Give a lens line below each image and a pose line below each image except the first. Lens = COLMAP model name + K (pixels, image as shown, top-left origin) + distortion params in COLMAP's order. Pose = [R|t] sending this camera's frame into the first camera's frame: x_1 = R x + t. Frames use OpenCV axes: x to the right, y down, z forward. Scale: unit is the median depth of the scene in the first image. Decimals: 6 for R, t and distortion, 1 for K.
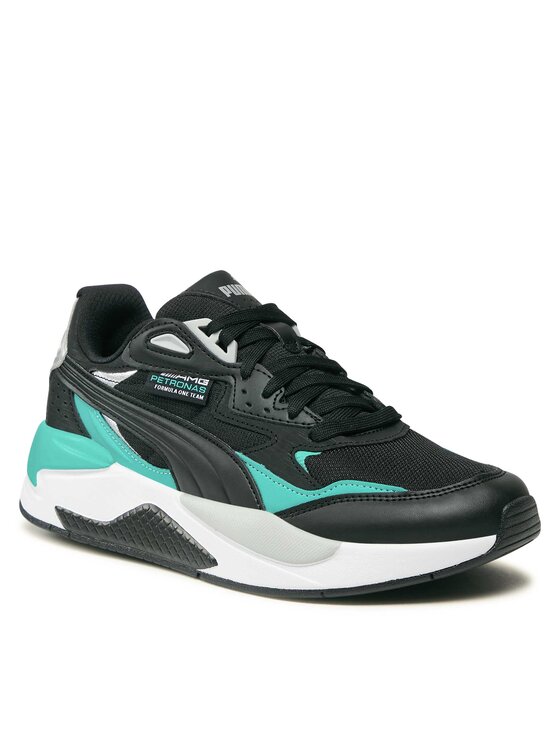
lens RADIAL K [[2696.2, 0, 280.2], [0, 2696.2, 371.6], [0, 0, 1]] dist [0.853698, 0.000000]
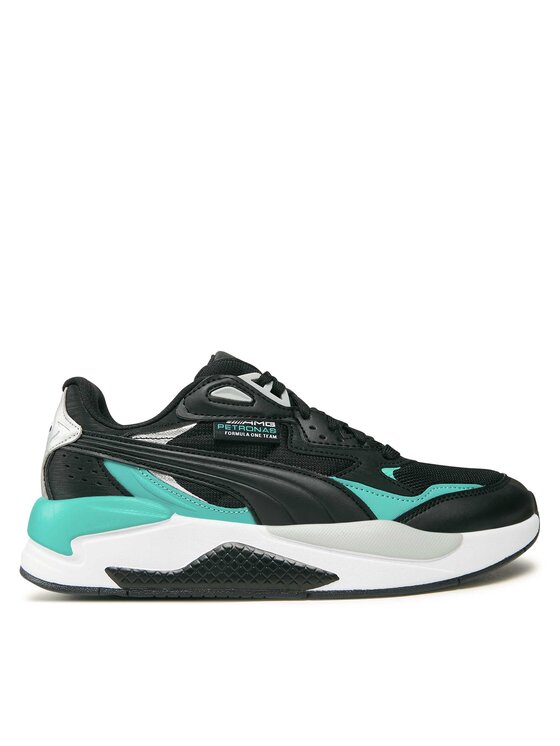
lens RADIAL K [[823.7, 0, 281.8], [0, 823.7, 375.1], [0, 0, 1]] dist [0.001276, 0.000000]
pose [[0.682209, 0.039654, 0.730081, -0.276828], [0.151368, 0.969236, -0.194086, 0.051322], [-0.715317, 0.242918, 0.655220, 0.760879]]
